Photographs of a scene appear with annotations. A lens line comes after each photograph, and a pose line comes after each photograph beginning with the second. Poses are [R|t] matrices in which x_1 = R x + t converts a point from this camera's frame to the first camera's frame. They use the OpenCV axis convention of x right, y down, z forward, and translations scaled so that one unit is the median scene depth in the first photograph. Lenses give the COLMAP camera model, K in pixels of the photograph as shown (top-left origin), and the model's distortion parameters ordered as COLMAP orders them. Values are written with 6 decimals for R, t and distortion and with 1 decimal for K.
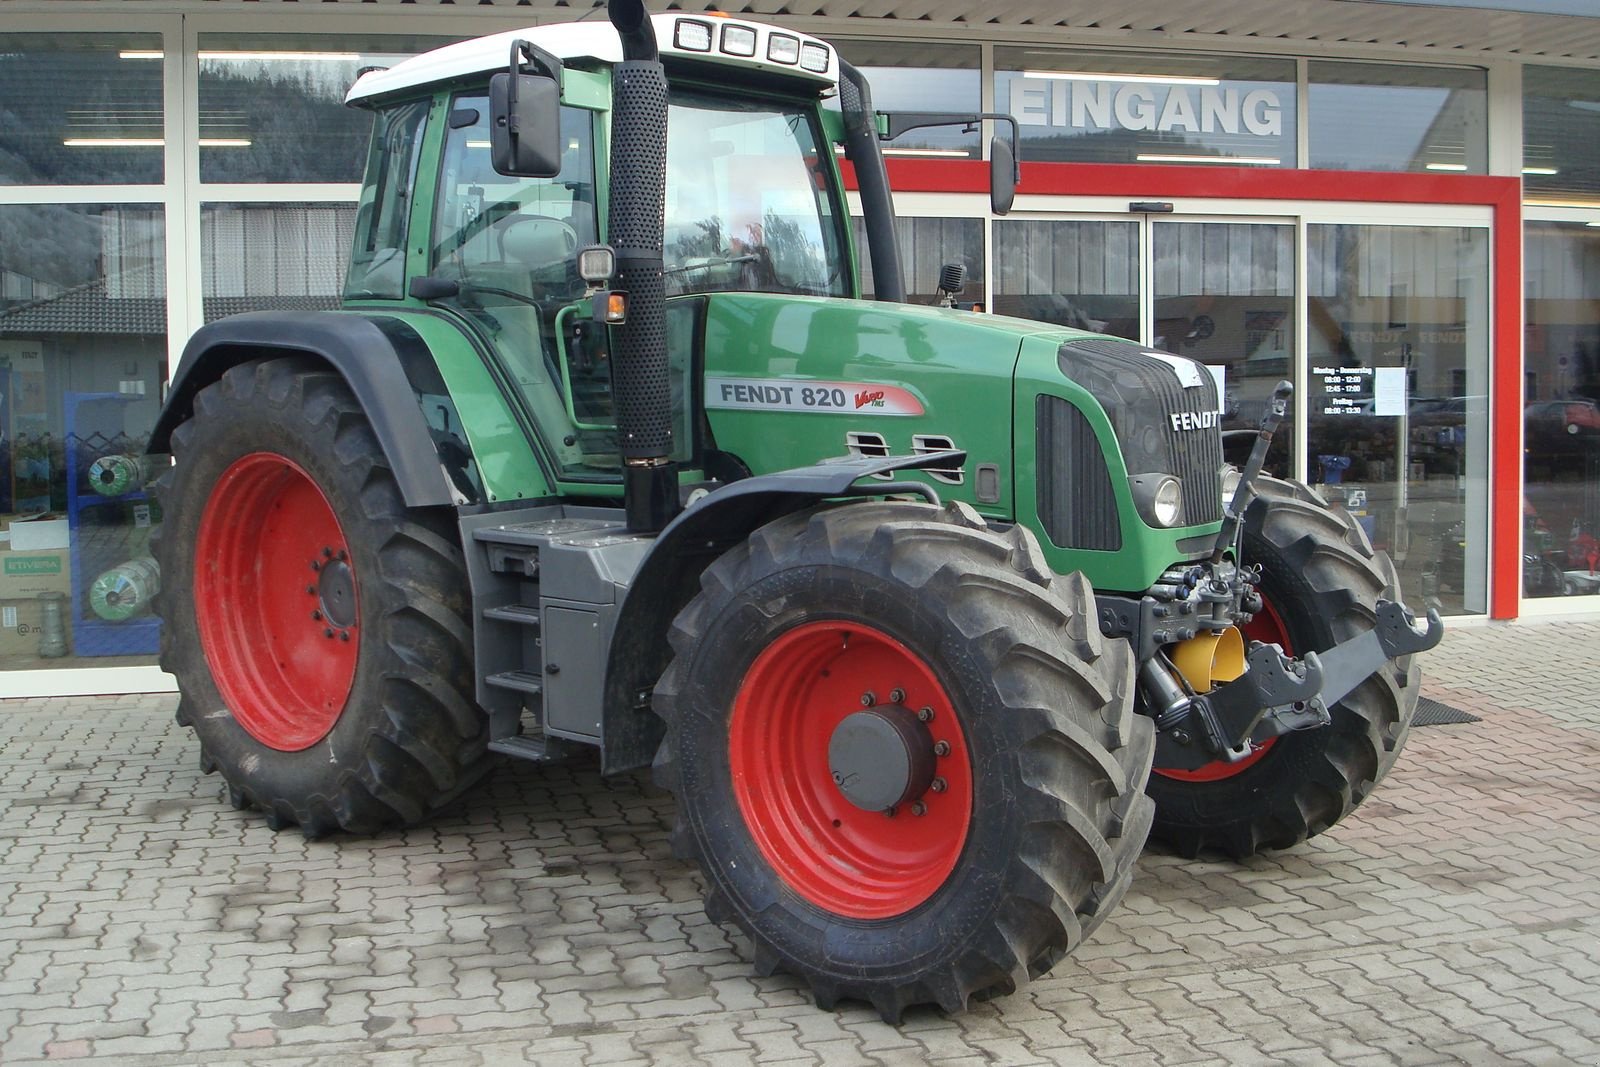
lens RADIAL K [[1680.9, 0, 791.9], [0, 1680.9, 489.8], [0, 0, 1]] dist [-0.027389, -0.186214]
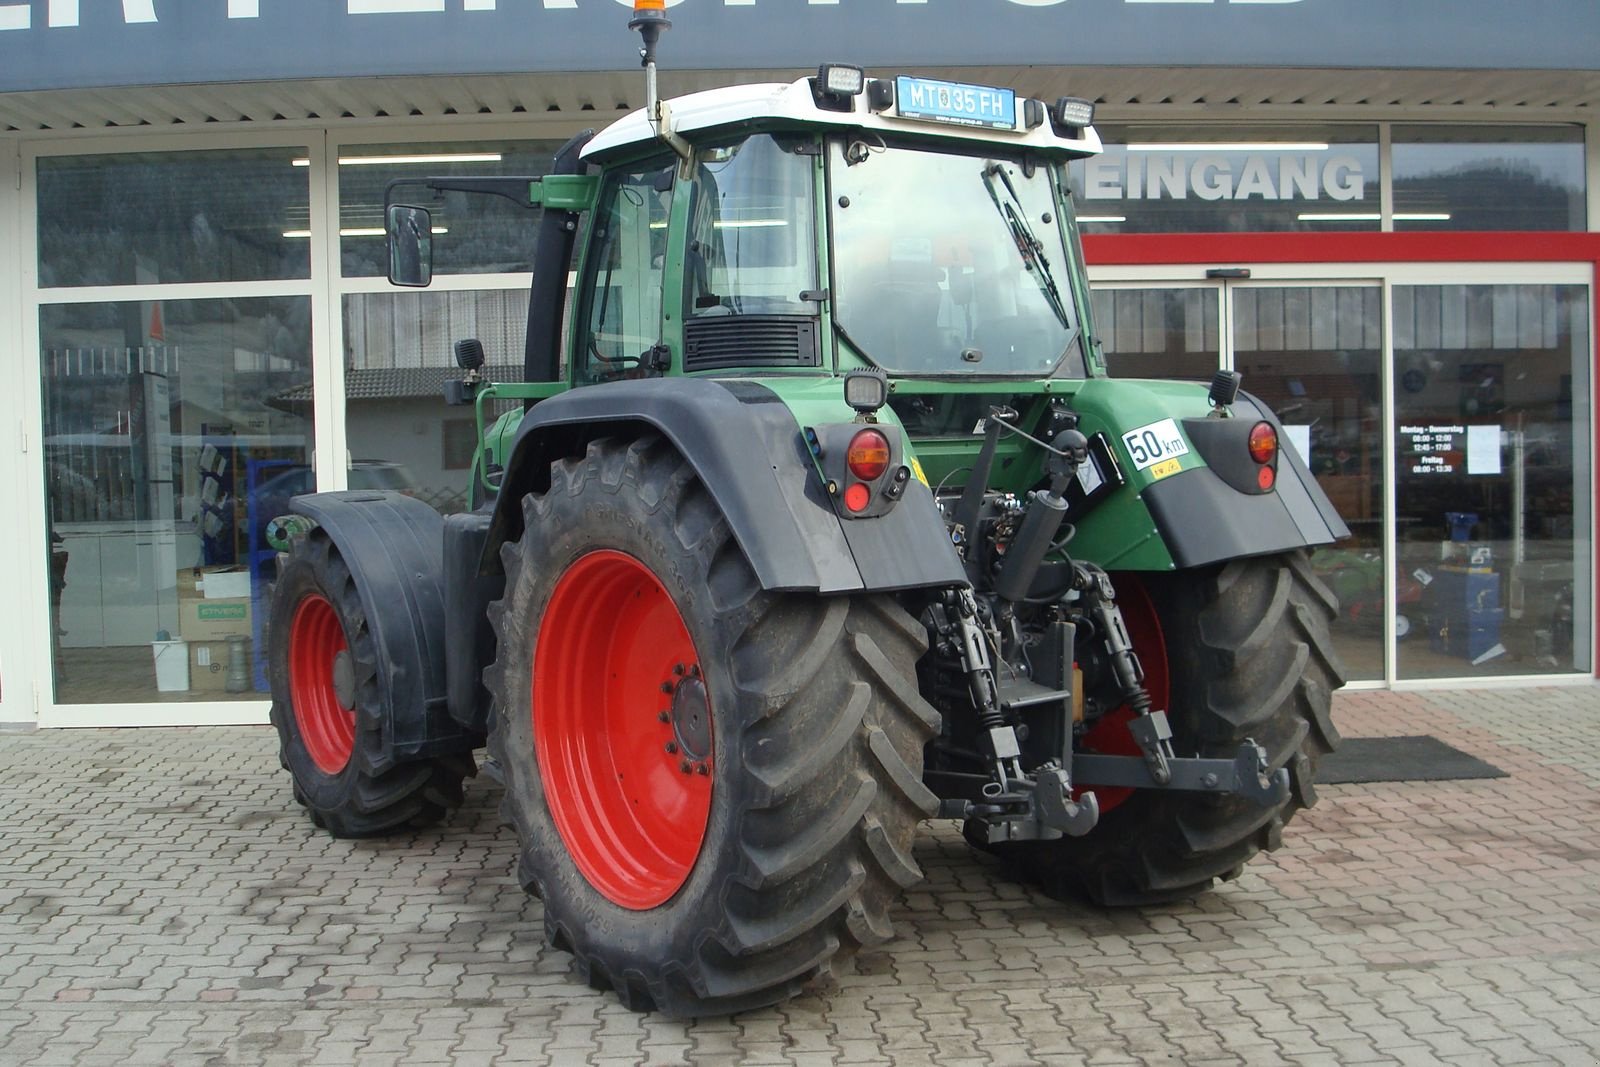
lens RADIAL K [[1679.0, 0, 803.1], [0, 1679.0, 508.7], [0, 0, 1]] dist [-0.049509, -0.122526]
pose [[0.983579, -0.002219, -0.180466, 0.243133], [-0.001757, 0.999759, -0.021871, -0.001417], [0.180471, 0.021829, 0.983338, -0.097062]]
